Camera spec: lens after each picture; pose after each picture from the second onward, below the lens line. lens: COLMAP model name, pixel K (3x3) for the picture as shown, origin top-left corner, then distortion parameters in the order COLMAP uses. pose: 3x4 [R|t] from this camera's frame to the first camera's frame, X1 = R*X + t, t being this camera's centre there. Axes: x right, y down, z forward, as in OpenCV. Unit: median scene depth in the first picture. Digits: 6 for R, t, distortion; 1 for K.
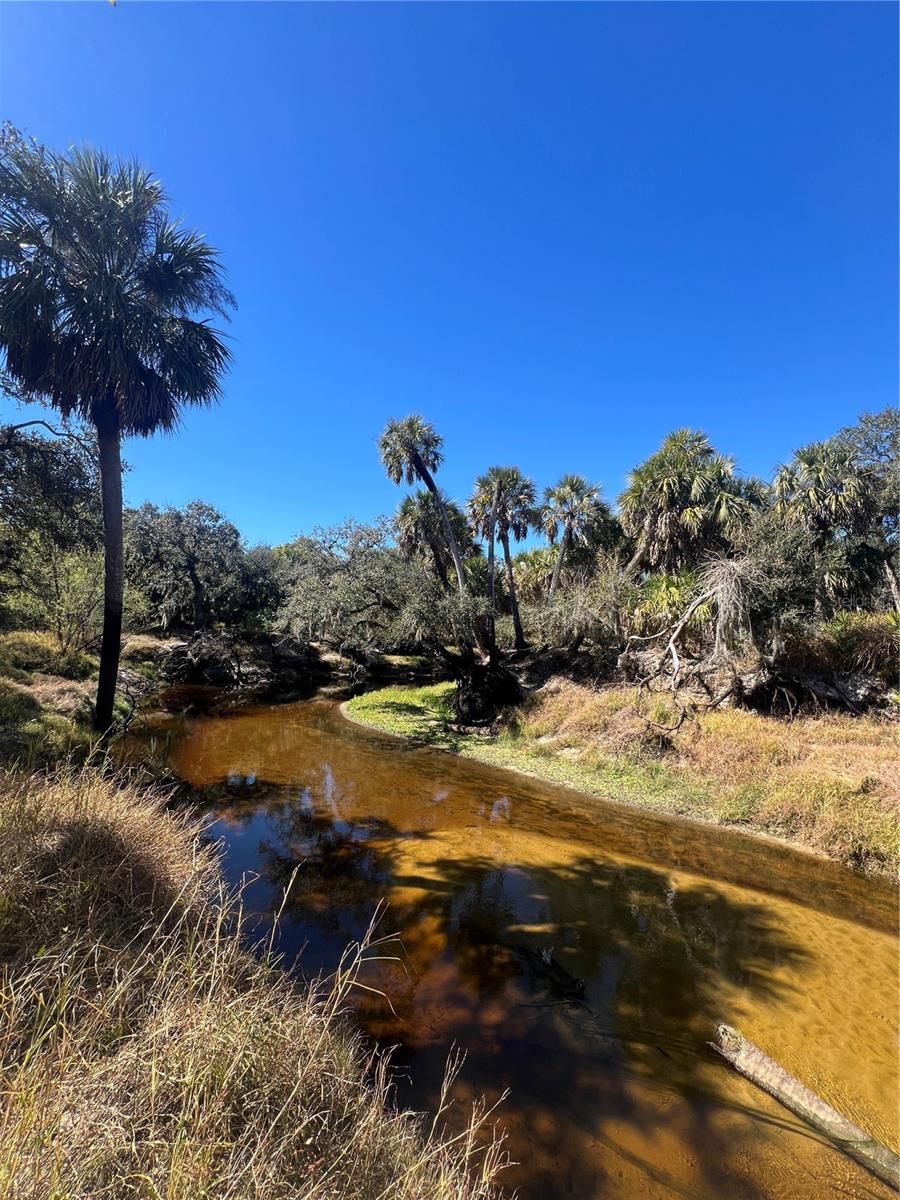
lens RADIAL K [[477.2, 0, 451.2], [0, 477.2, 599.8], [0, 0, 1]] dist [-0.001929, -0.000724]
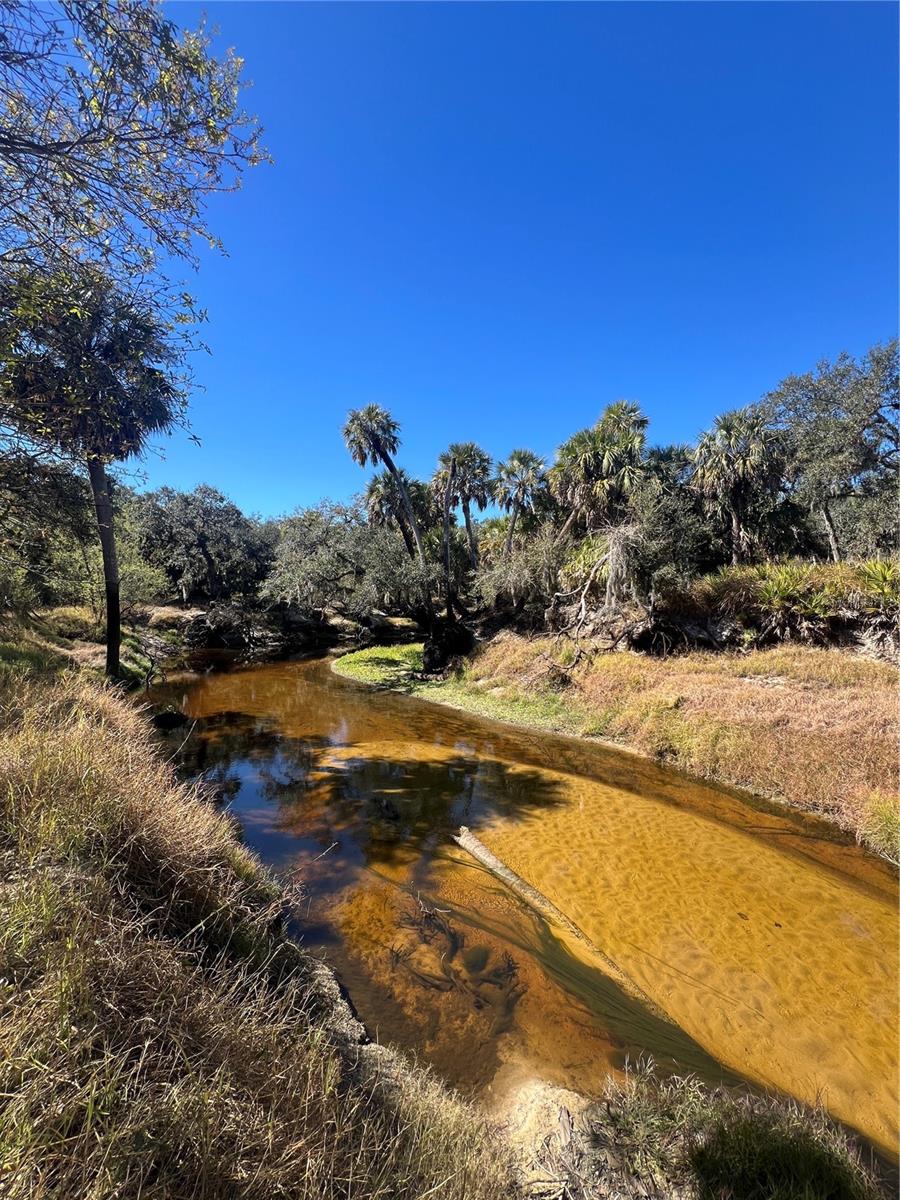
lens RADIAL K [[477.2, 0, 451.5], [0, 477.2, 601.6], [0, 0, 1]] dist [-0.001929, -0.000724]
pose [[0.997560, -0.034392, -0.060756, 0.186792], [0.039342, 0.995834, 0.082259, -0.009099], [0.057674, -0.084449, 0.994757, -0.171097]]
